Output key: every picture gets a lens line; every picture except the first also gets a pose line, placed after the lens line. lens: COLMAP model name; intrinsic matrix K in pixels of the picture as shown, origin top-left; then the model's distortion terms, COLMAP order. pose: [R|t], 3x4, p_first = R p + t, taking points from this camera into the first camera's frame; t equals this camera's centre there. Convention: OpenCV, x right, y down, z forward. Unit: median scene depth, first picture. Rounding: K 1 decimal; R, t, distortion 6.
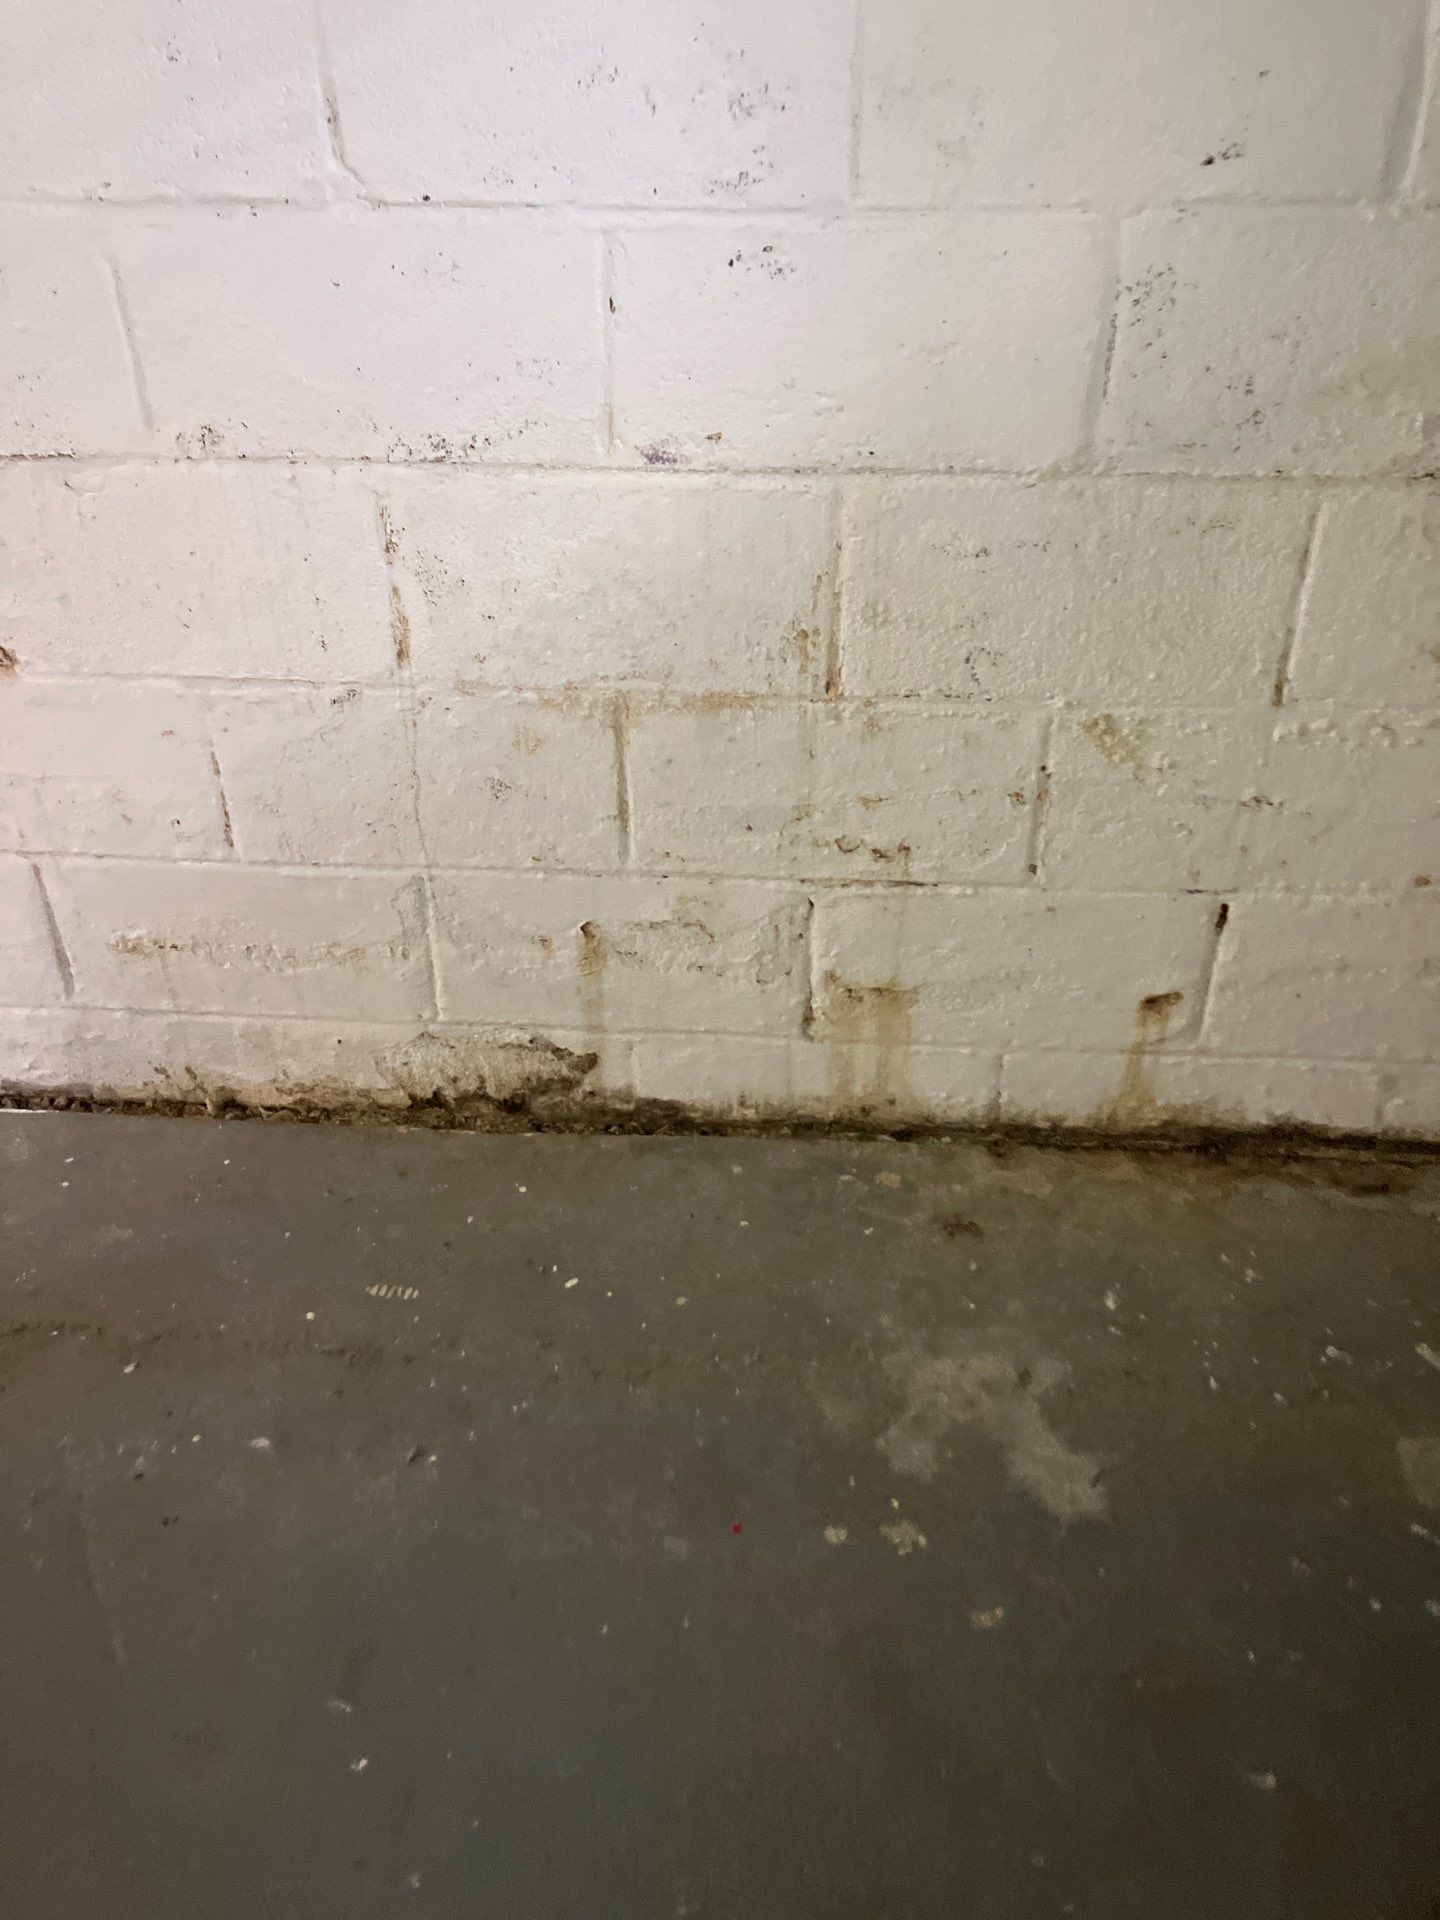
lens RADIAL K [[1600.0, 0, 661.4], [0, 1600.0, 960.2], [0, 0, 1]] dist [0.055350, -0.055774]
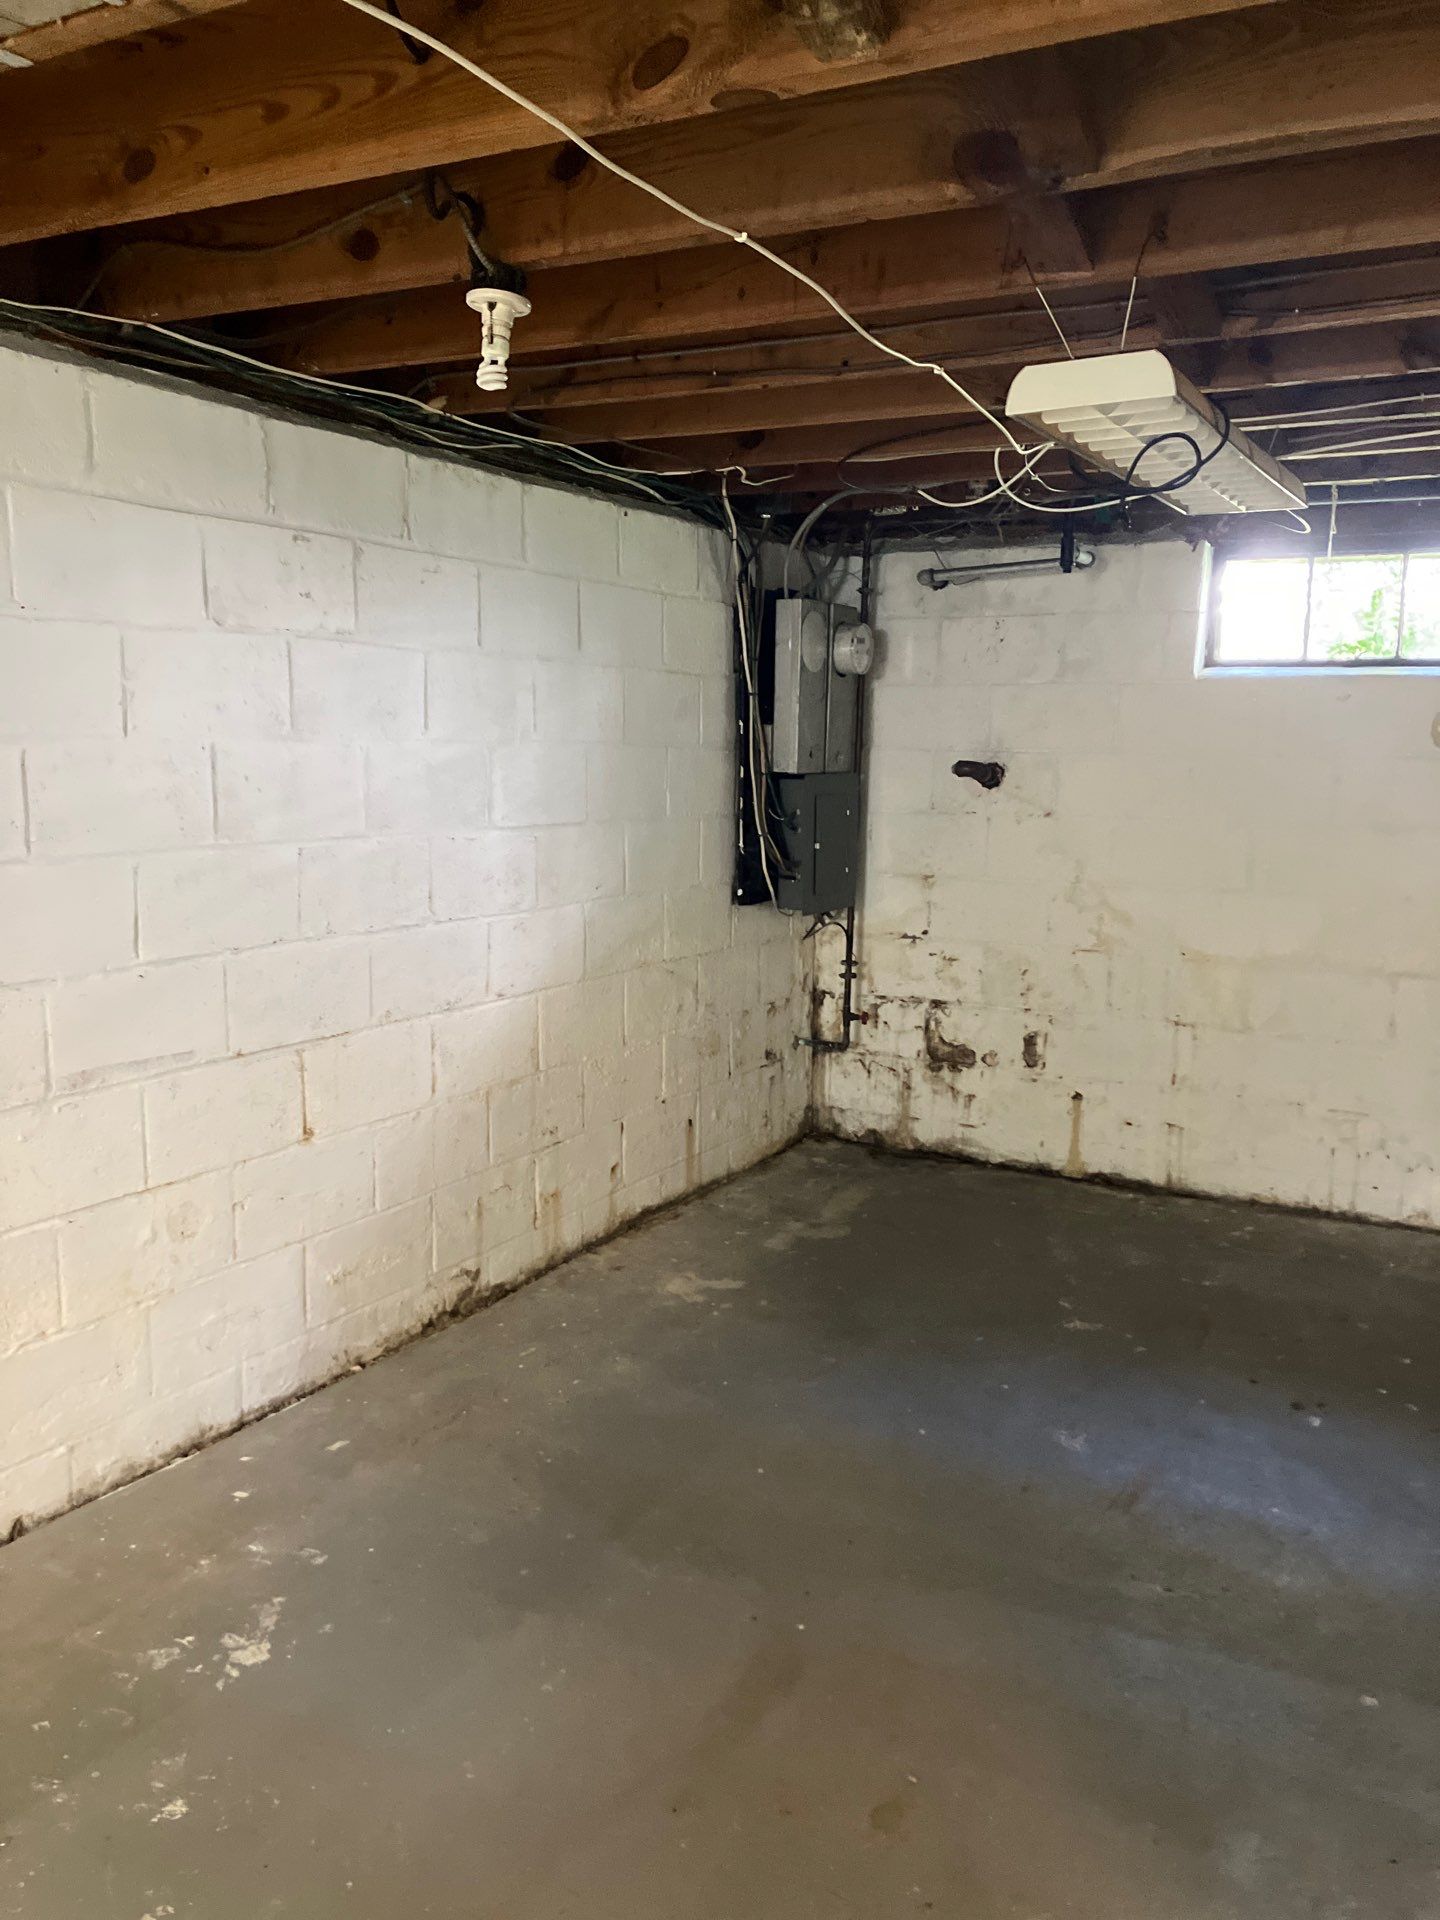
lens RADIAL K [[1600.0, 0, 734.0], [0, 1600.0, 973.1], [0, 0, 1]] dist [0.055350, -0.055774]
pose [[0.404425, -0.118943, 0.906804, -1.927860], [0.517694, 0.847141, -0.119770, 0.167568], [-0.753945, 0.517885, 0.404181, -0.383776]]
